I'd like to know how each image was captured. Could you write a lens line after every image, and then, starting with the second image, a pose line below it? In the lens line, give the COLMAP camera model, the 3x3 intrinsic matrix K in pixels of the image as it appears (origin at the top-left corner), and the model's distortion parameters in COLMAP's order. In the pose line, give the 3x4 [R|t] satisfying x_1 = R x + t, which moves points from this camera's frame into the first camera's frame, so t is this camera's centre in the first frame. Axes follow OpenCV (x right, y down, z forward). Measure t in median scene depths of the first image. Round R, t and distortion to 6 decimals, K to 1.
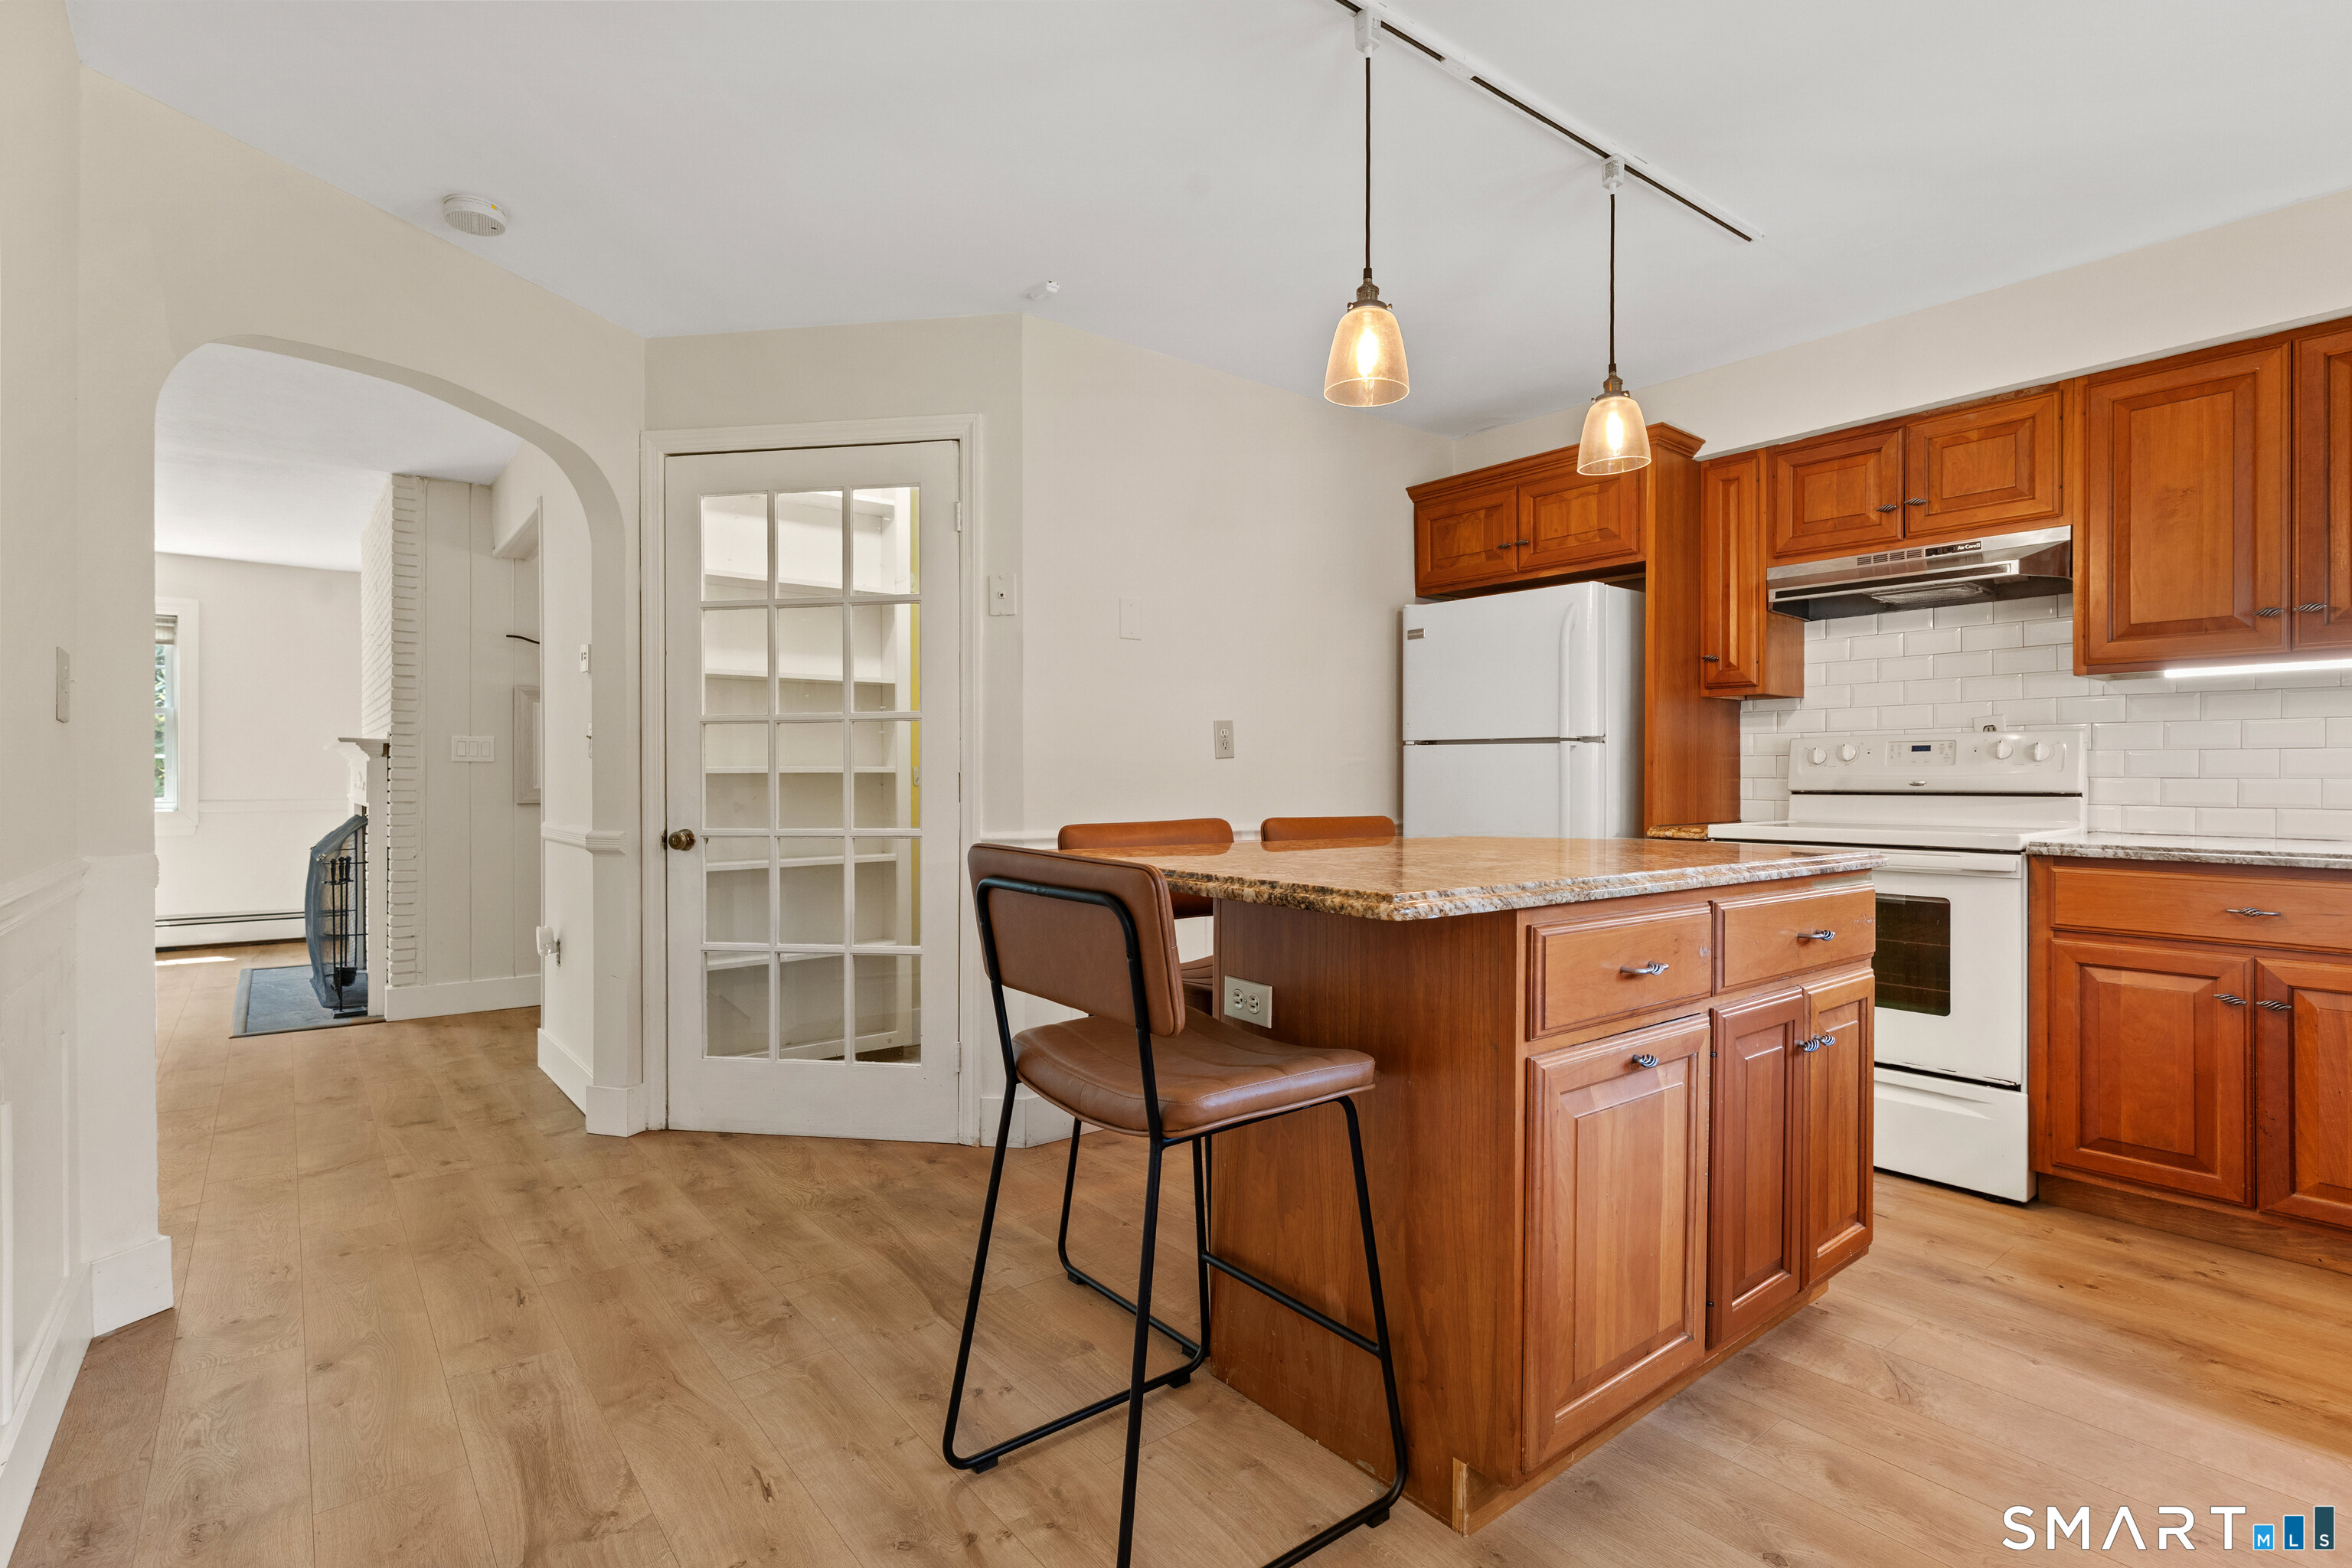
lens RADIAL K [[1125.3, 0, 1155.3], [0, 1125.3, 782.0], [0, 0, 1]] dist [0.000804, 0.000864]
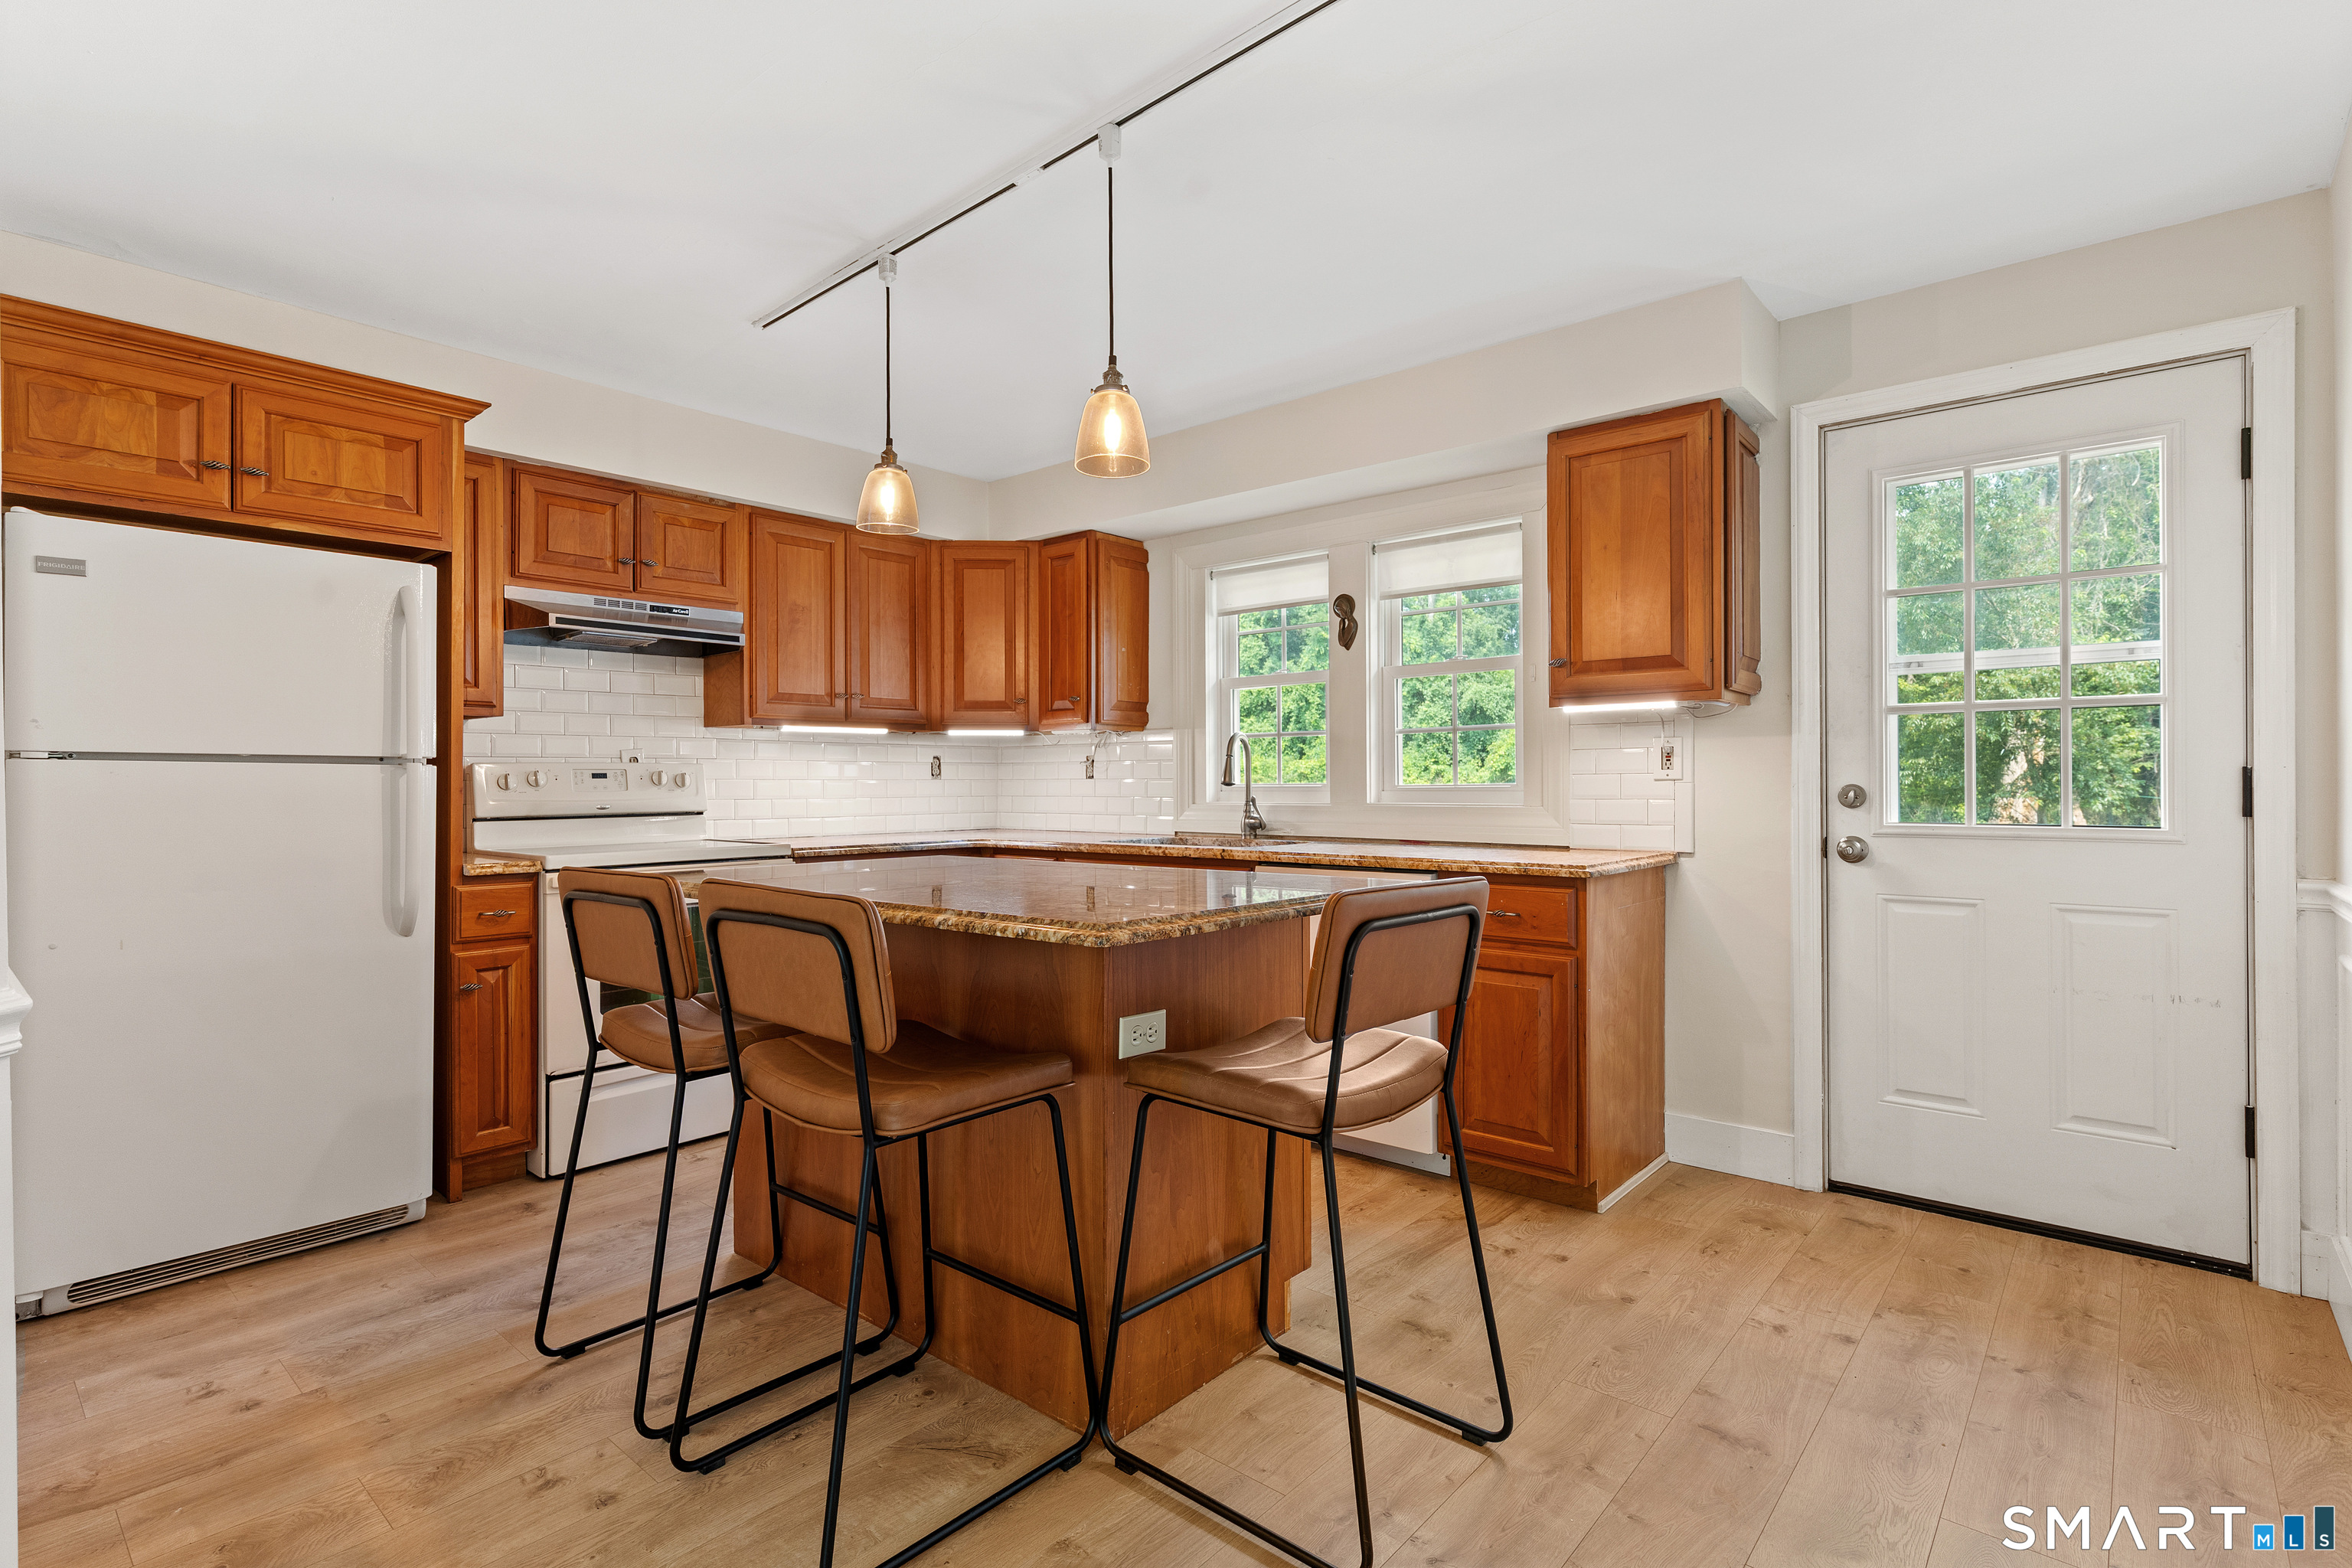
lens RADIAL K [[1125.3, 0, 1164.8], [0, 1125.3, 781.8], [0, 0, 1]] dist [0.000804, 0.000864]
pose [[-0.186735, 0.002538, 0.982407, -0.637756], [0.010072, 0.999949, -0.000669, -0.021663], [-0.982359, 0.009770, -0.186751, 0.806343]]
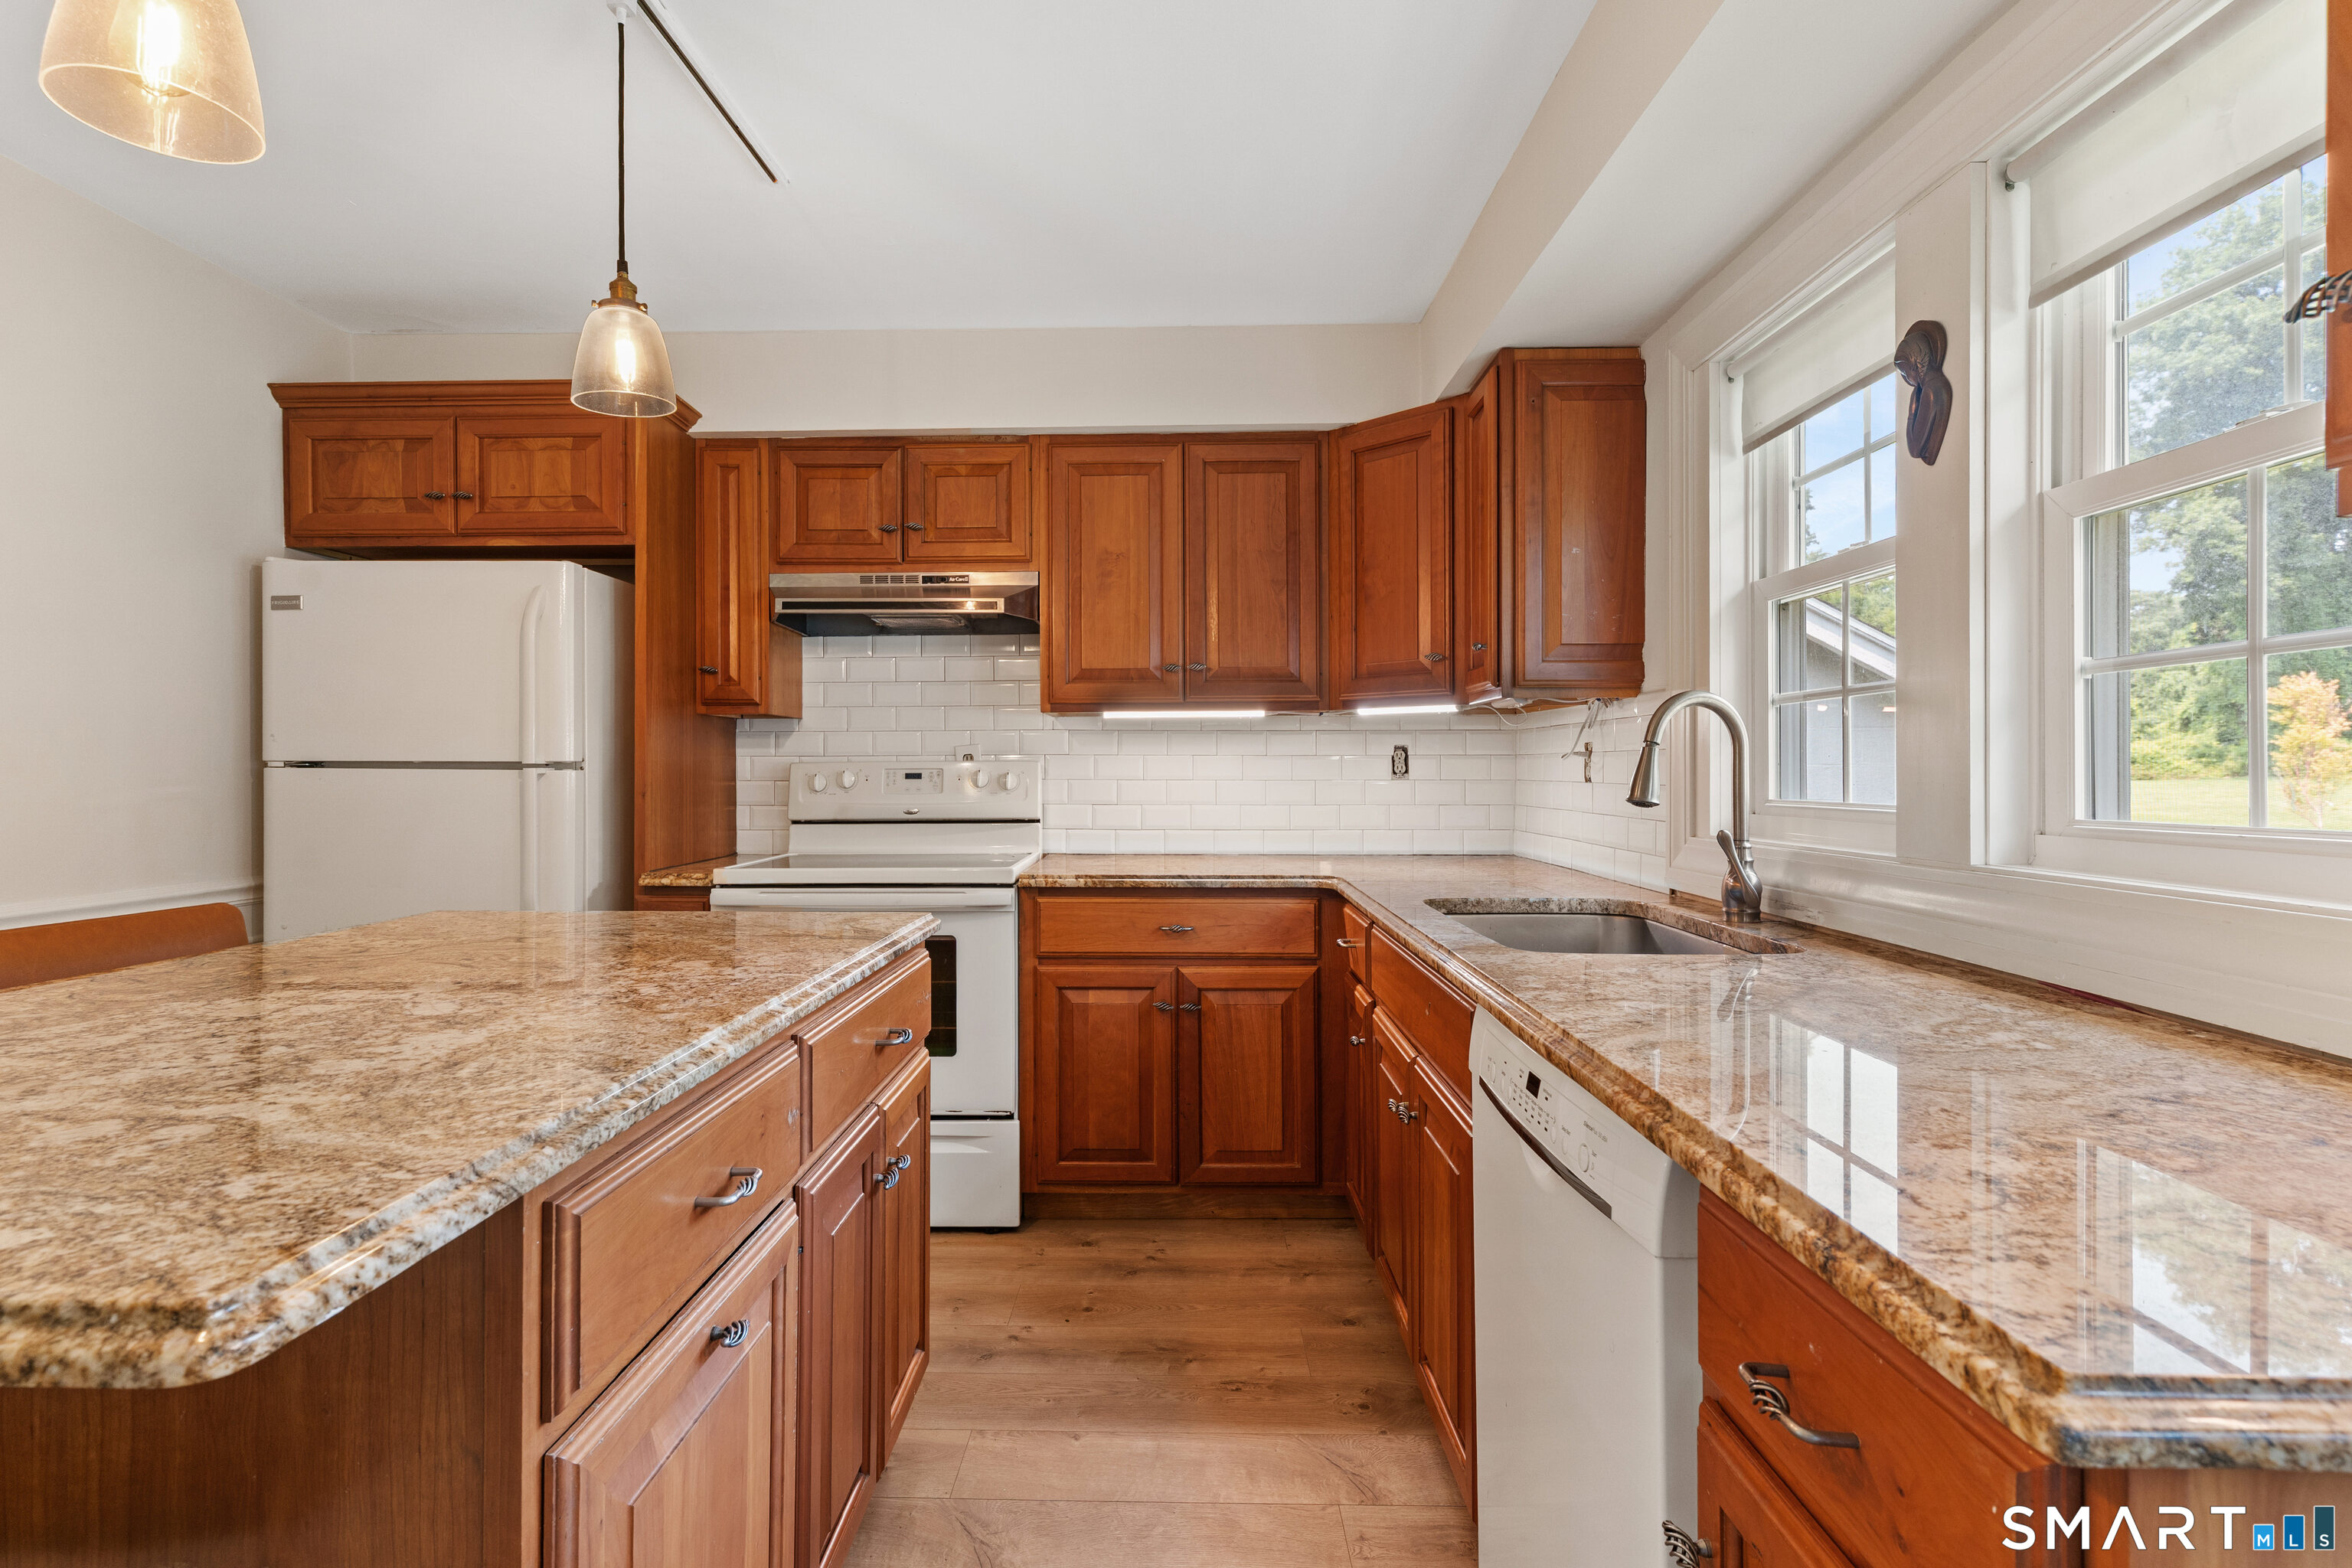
lens RADIAL K [[1125.3, 0, 1150.8], [0, 1125.3, 765.8], [0, 0, 1]] dist [0.000804, 0.000864]
pose [[0.636698, -0.000123, 0.771113, 0.060292], [0.005155, 0.999978, -0.004097, -0.041049], [-0.771096, 0.006583, 0.636685, 0.253492]]
